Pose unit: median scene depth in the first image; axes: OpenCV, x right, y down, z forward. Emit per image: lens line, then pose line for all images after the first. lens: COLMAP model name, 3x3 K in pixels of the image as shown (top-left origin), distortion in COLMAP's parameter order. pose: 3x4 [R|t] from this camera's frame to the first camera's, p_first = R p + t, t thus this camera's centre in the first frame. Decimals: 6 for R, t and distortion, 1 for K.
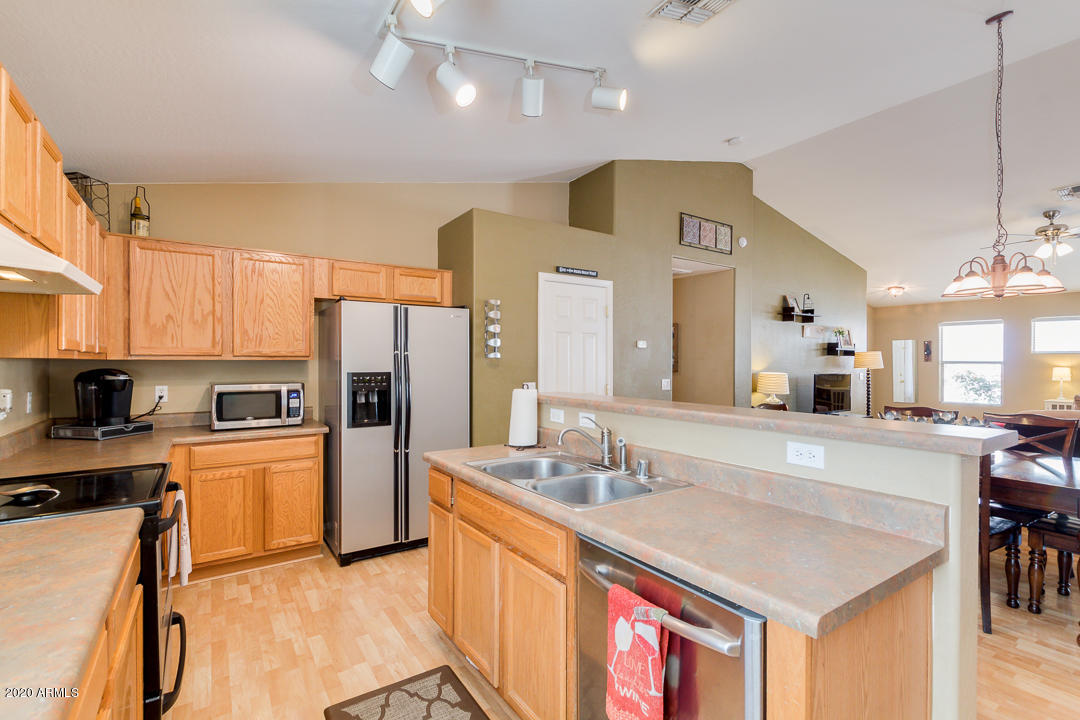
lens RADIAL K [[495.9, 0, 543.6], [0, 495.9, 363.2], [0, 0, 1]] dist [0.002614, -0.003154]
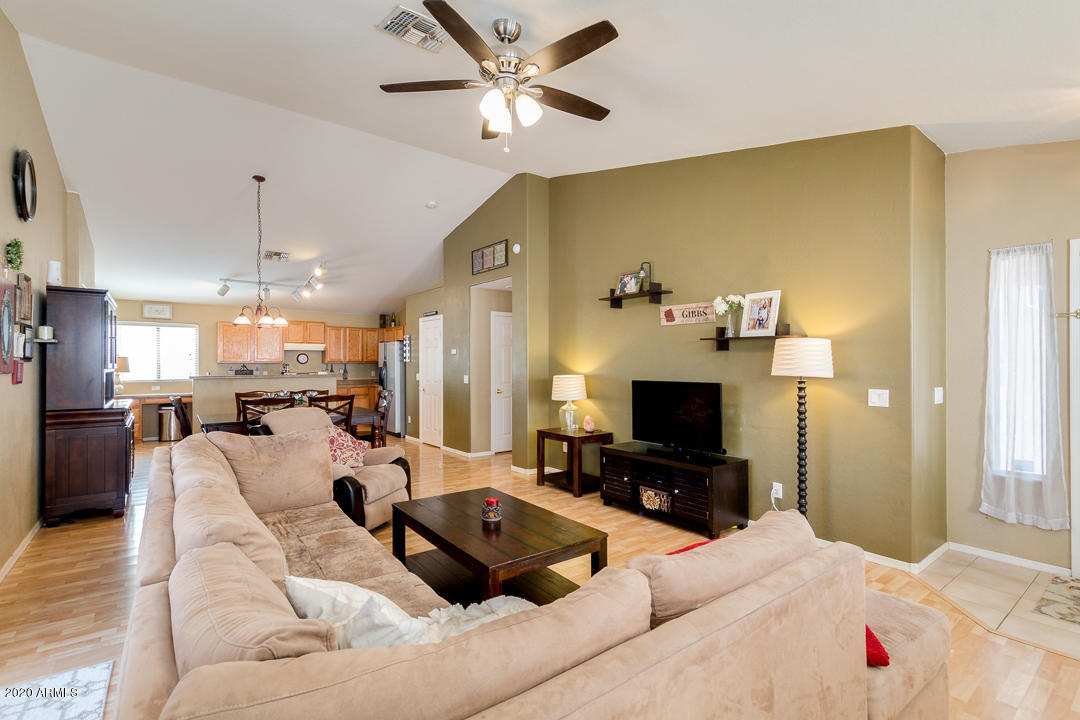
lens RADIAL K [[495.9, 0, 550.5], [0, 495.9, 363.5], [0, 0, 1]] dist [0.002614, -0.003154]
pose [[0.069086, 0.000250, -0.997611, 1.532989], [0.001213, 0.999999, 0.000334, -0.001450], [0.997610, -0.001233, 0.069086, 1.052716]]
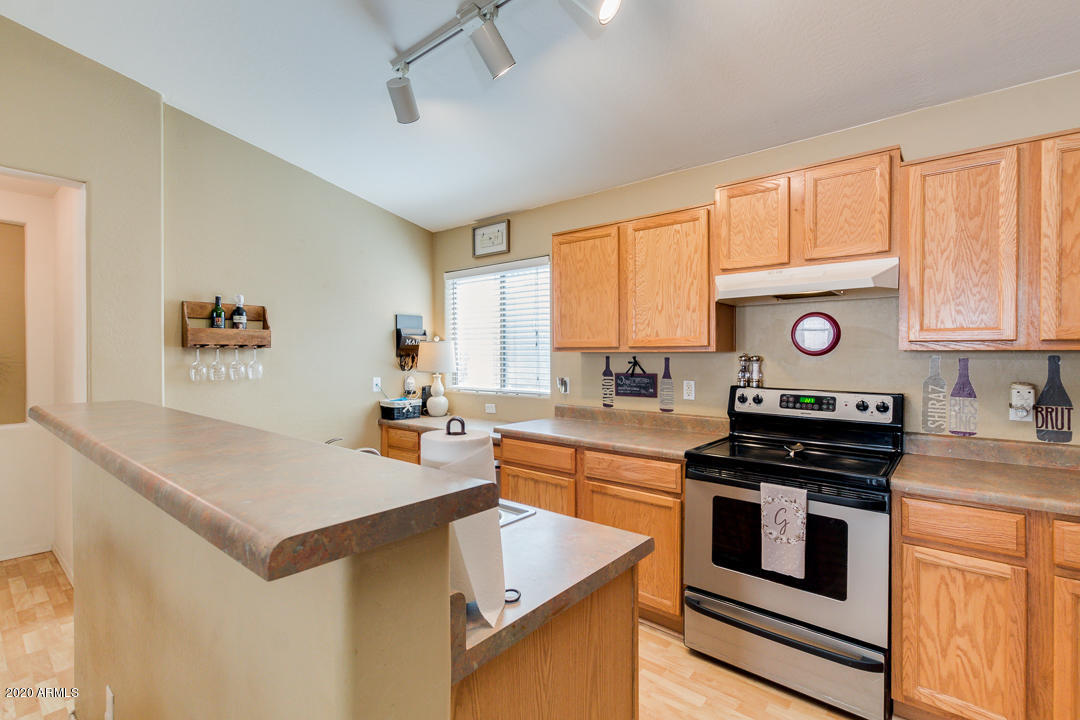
lens RADIAL K [[495.9, 0, 556.2], [0, 495.9, 354.8], [0, 0, 1]] dist [0.002614, -0.003154]
pose [[-0.962312, 0.001914, -0.271941, -0.005271], [0.001772, 0.999998, 0.000767, -0.001888], [0.271942, 0.000256, -0.962314, 0.635334]]
